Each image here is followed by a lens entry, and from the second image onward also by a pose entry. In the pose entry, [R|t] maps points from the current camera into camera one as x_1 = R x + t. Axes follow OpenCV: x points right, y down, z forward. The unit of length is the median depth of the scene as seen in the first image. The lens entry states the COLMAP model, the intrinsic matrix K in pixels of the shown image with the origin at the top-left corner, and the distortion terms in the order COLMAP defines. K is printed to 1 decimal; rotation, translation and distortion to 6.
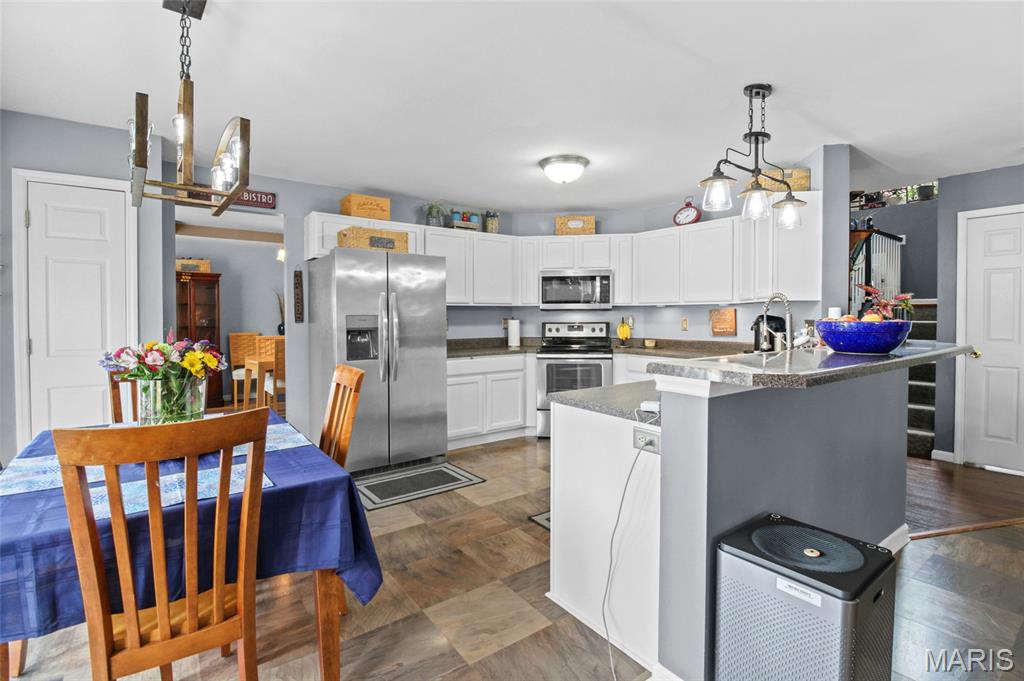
lens RADIAL K [[467.3, 0, 520.6], [0, 467.3, 326.3], [0, 0, 1]] dist [-0.000374, -0.000524]
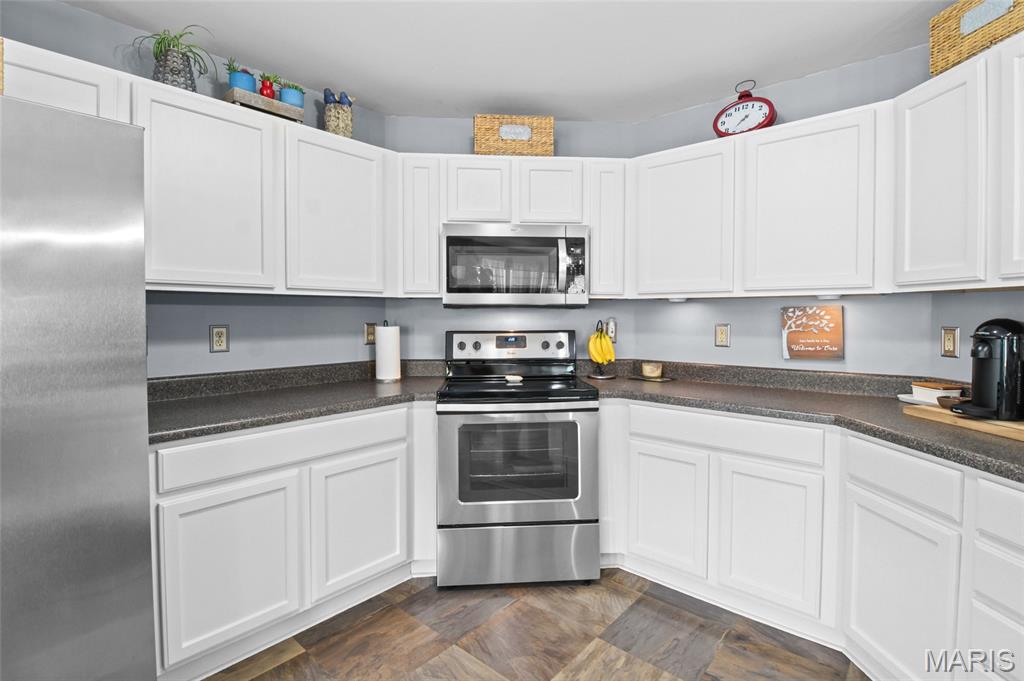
lens RADIAL K [[486.8, 0, 514.8], [0, 486.8, 325.4], [0, 0, 1]] dist [0.000448, -0.006207]
pose [[0.978663, -0.000395, 0.205472, 0.011388], [0.000836, 0.999998, -0.002059, -0.013727], [-0.205470, 0.002187, 0.978661, 0.497018]]
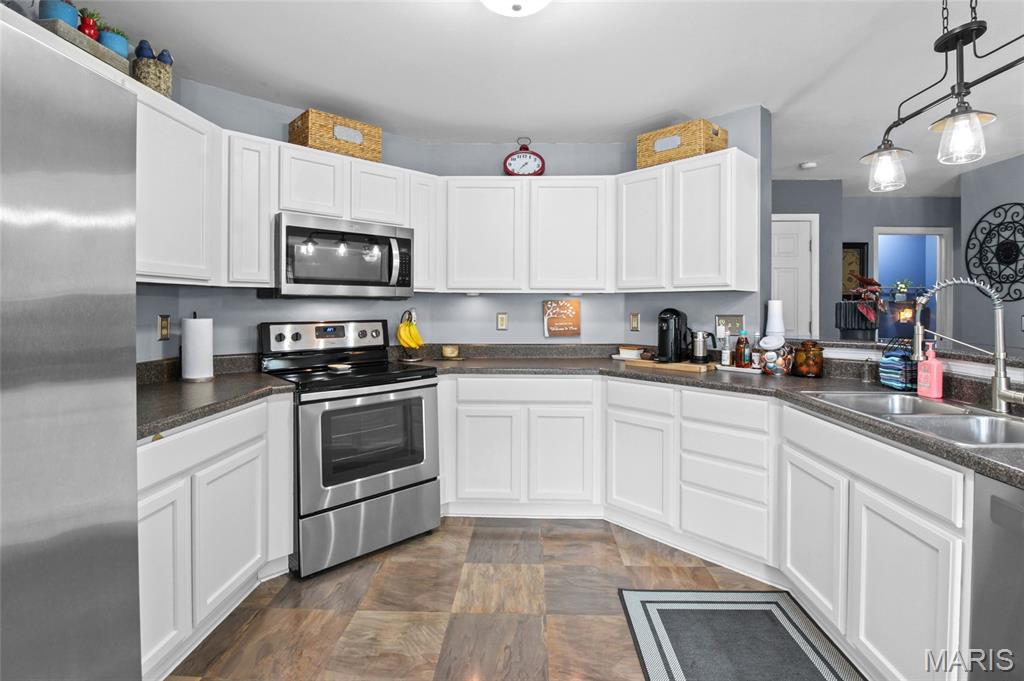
lens RADIAL K [[486.8, 0, 516.6], [0, 486.8, 307.3], [0, 0, 1]] dist [0.000448, -0.006207]
pose [[0.634602, 0.002799, 0.772834, -0.185863], [0.013650, 0.999797, -0.014829, -0.013530], [-0.772718, 0.019959, 0.634435, 0.508895]]
